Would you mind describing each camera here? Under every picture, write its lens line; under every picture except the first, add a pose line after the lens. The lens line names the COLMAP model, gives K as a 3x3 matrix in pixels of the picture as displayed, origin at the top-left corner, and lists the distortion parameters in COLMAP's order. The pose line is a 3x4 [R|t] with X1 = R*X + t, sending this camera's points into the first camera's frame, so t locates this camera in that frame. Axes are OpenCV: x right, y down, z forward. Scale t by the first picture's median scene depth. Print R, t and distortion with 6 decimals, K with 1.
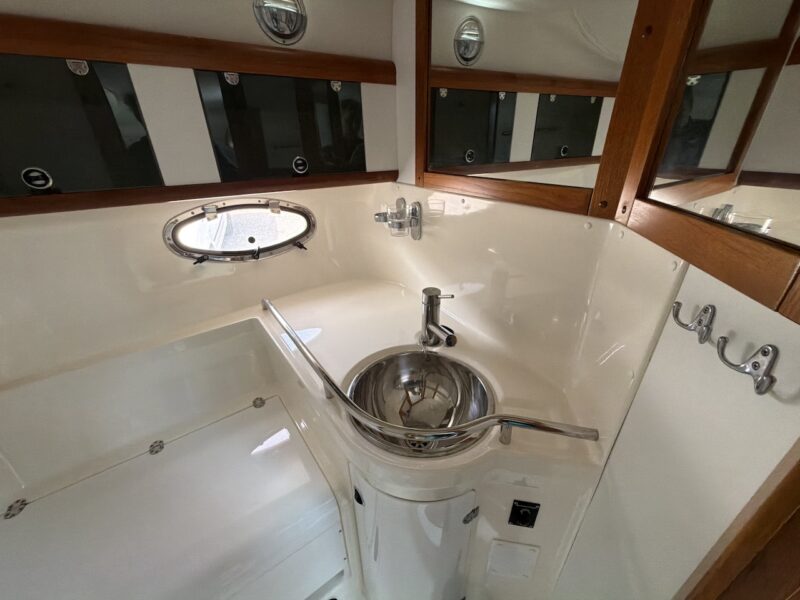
lens RADIAL K [[319.1, 0, 398.6], [0, 319.1, 299.6], [0, 0, 1]] dist [0.000655, 0.000179]
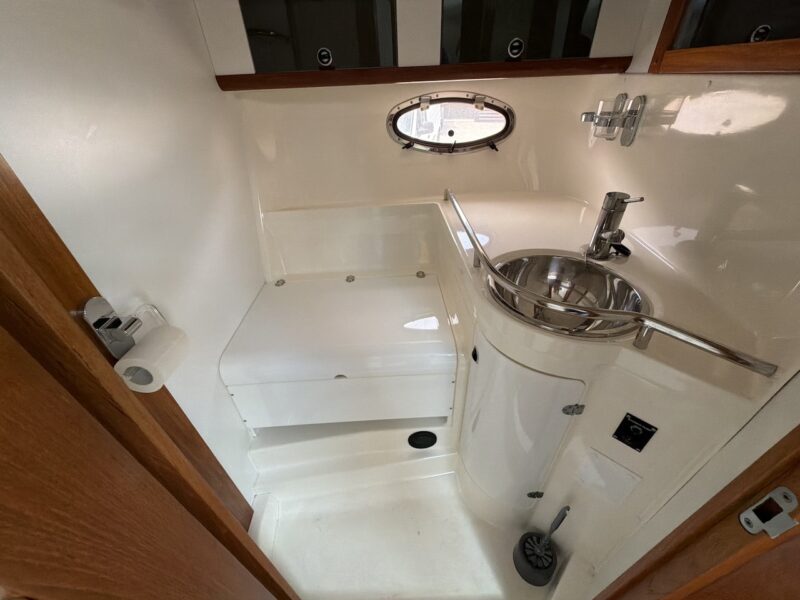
lens RADIAL K [[319.1, 0, 398.6], [0, 319.1, 299.6], [0, 0, 1]] dist [0.000655, 0.000179]
pose [[0.829700, 0.312159, -0.462769, 0.081063], [-0.227315, 0.946114, 0.230644, 0.151489], [0.509829, -0.086171, 0.855949, -0.085518]]
